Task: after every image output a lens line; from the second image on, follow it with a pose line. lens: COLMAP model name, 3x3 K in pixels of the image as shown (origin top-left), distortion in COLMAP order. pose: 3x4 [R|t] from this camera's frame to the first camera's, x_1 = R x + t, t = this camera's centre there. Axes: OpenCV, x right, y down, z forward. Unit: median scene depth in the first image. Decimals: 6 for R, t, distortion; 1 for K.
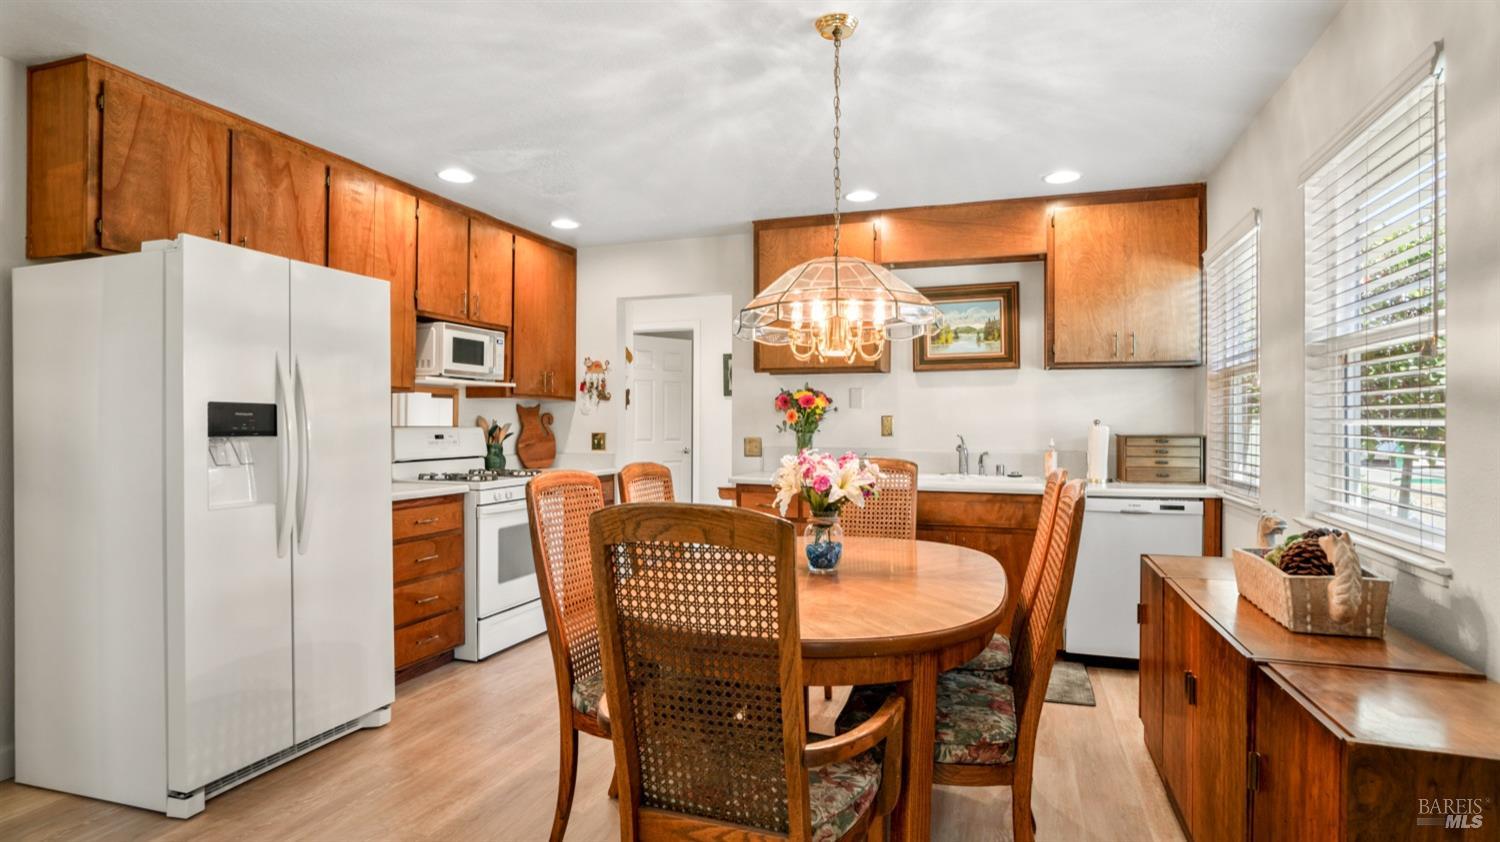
lens RADIAL K [[785.3, 0, 759.9], [0, 785.3, 425.3], [0, 0, 1]] dist [-0.029609, 0.001745]
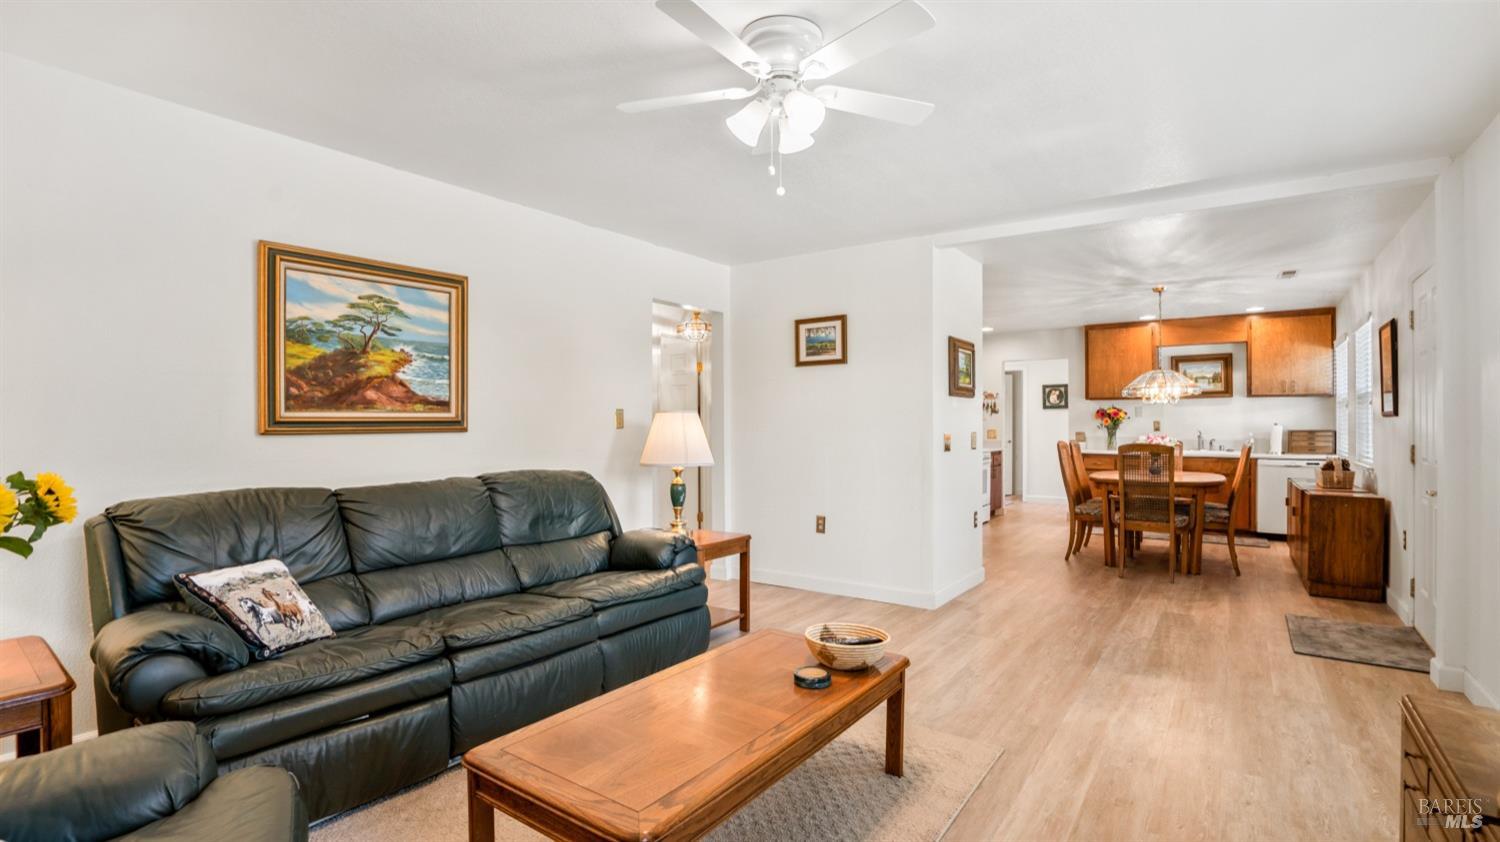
lens RADIAL K [[701.9, 0, 744.4], [0, 701.9, 422.7], [0, 0, 1]] dist [-0.060682, 0.025559]
pose [[0.953387, -0.002300, -0.301740, -0.312786], [0.000831, 0.999987, -0.004995, 0.000407], [0.301748, 0.004512, 0.953377, -0.991702]]
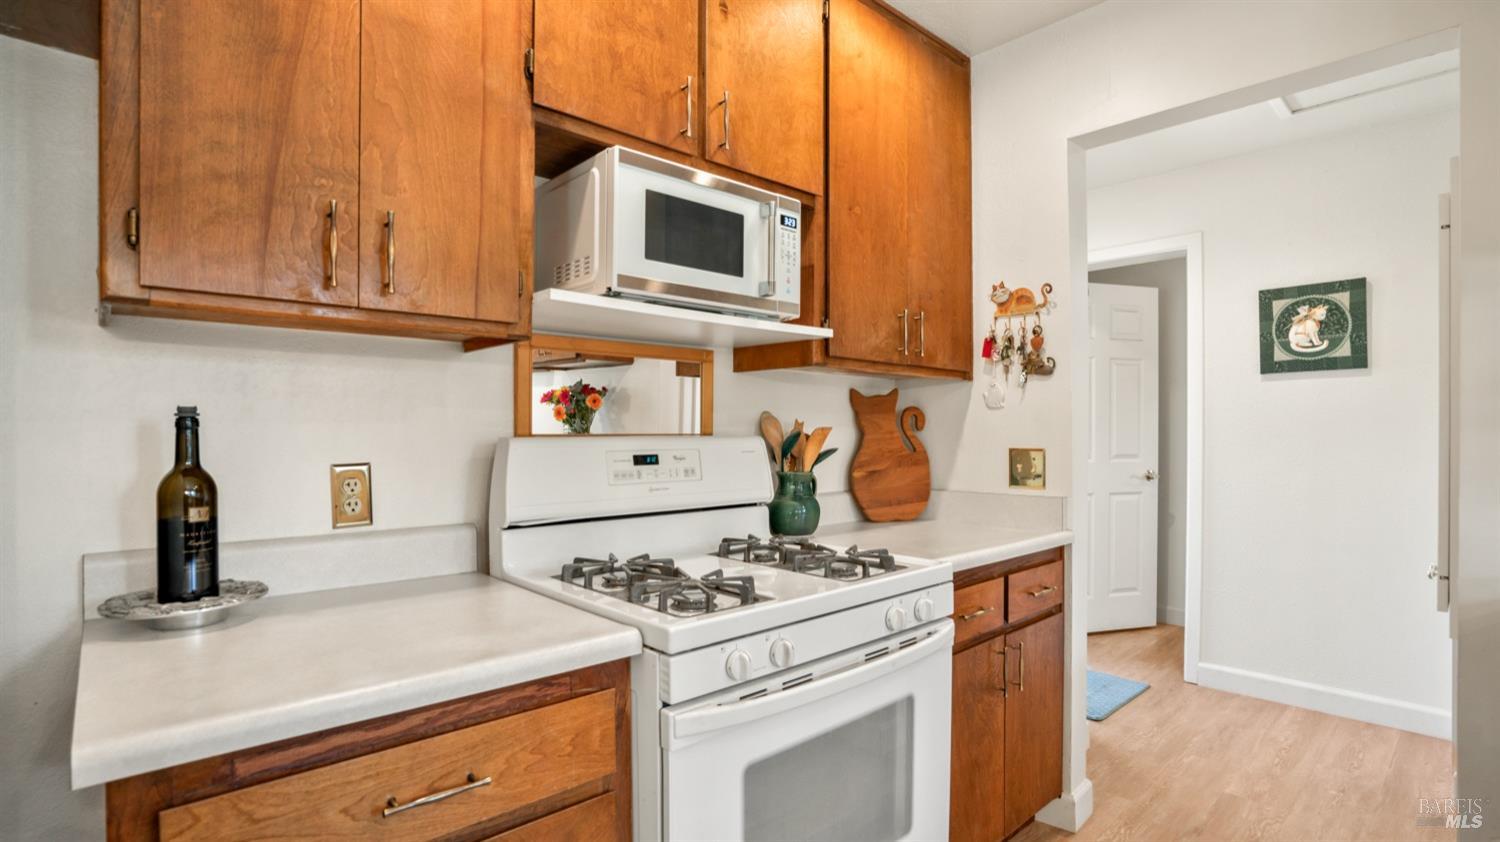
lens RADIAL K [[701.9, 0, 744.4], [0, 701.9, 422.7], [0, 0, 1]] dist [-0.060682, 0.025559]
pose [[0.870877, -0.006628, -0.491456, -0.174826], [-0.000856, 0.999887, -0.015002, 0.000827], [0.491500, 0.013486, 0.870773, 0.668649]]
